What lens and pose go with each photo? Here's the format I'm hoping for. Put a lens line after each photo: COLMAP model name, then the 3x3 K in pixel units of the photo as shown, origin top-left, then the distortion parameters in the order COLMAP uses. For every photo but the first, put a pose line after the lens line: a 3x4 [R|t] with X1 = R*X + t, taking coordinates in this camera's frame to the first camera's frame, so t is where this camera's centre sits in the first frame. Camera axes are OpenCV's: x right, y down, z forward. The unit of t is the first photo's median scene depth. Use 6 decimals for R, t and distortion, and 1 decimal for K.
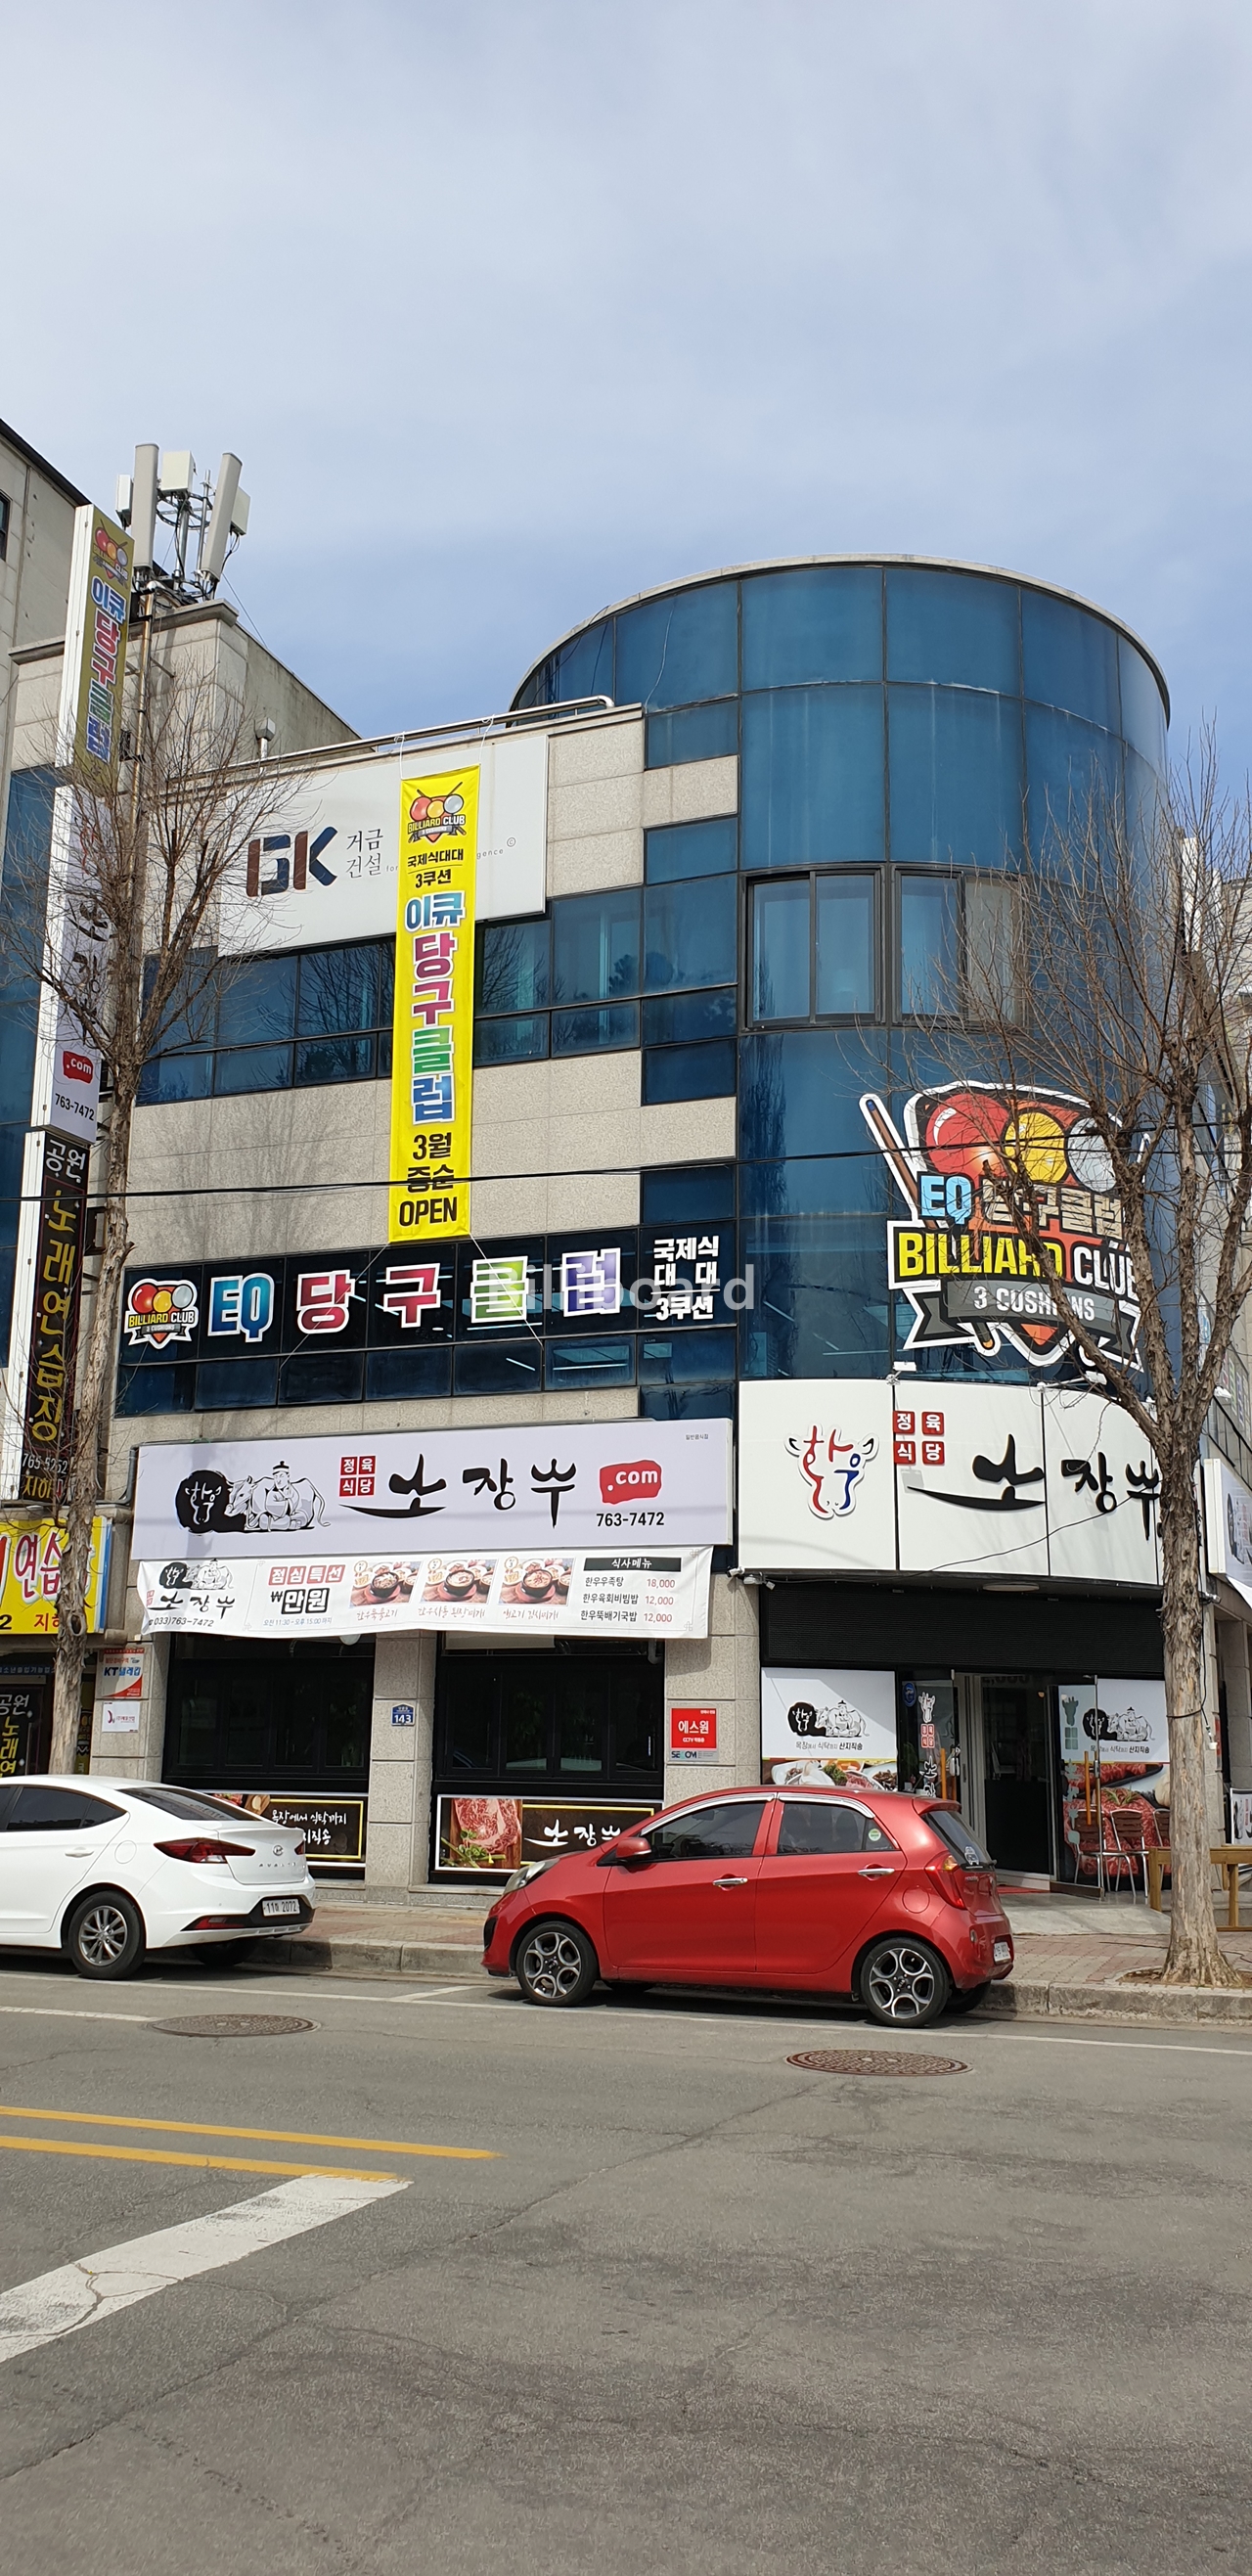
lens RADIAL K [[2047.8, 0, 600.8], [0, 2047.8, 1268.3], [0, 0, 1]] dist [0.039227, -0.045851]
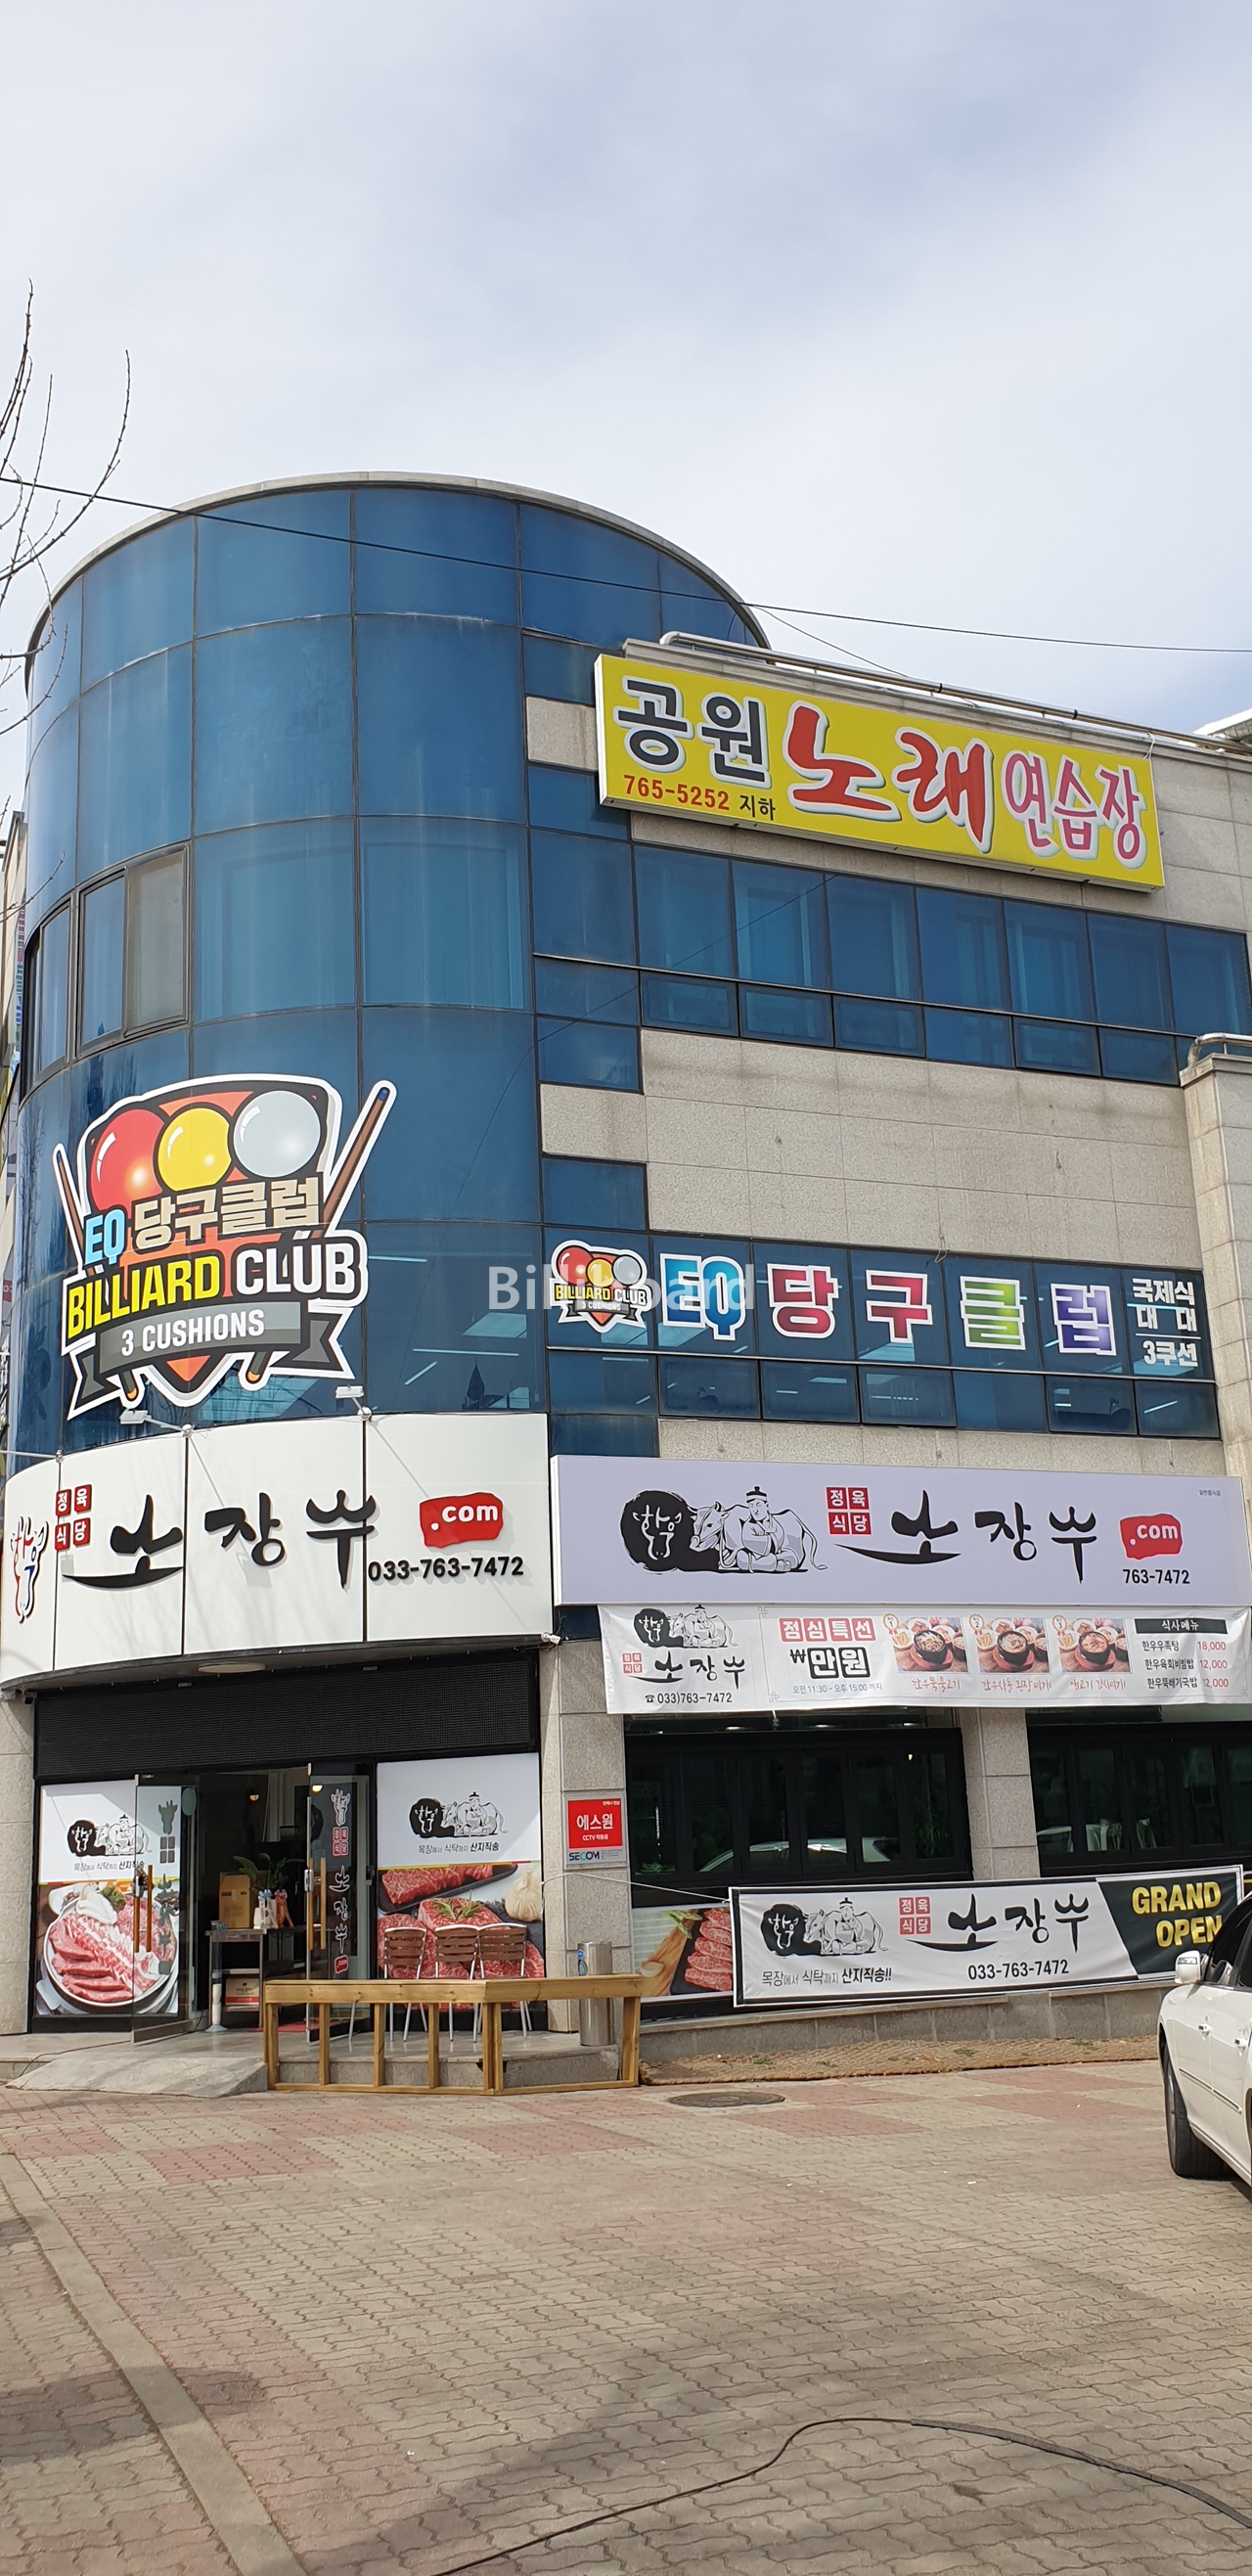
lens RADIAL K [[2047.8, 0, 613.0], [0, 2047.8, 1301.5], [0, 0, 1]] dist [0.039227, -0.045851]
pose [[0.702062, -0.220625, -0.677077, 0.916127], [0.211990, 0.972441, -0.097056, 0.124514], [0.679830, -0.075394, 0.729484, 0.503497]]
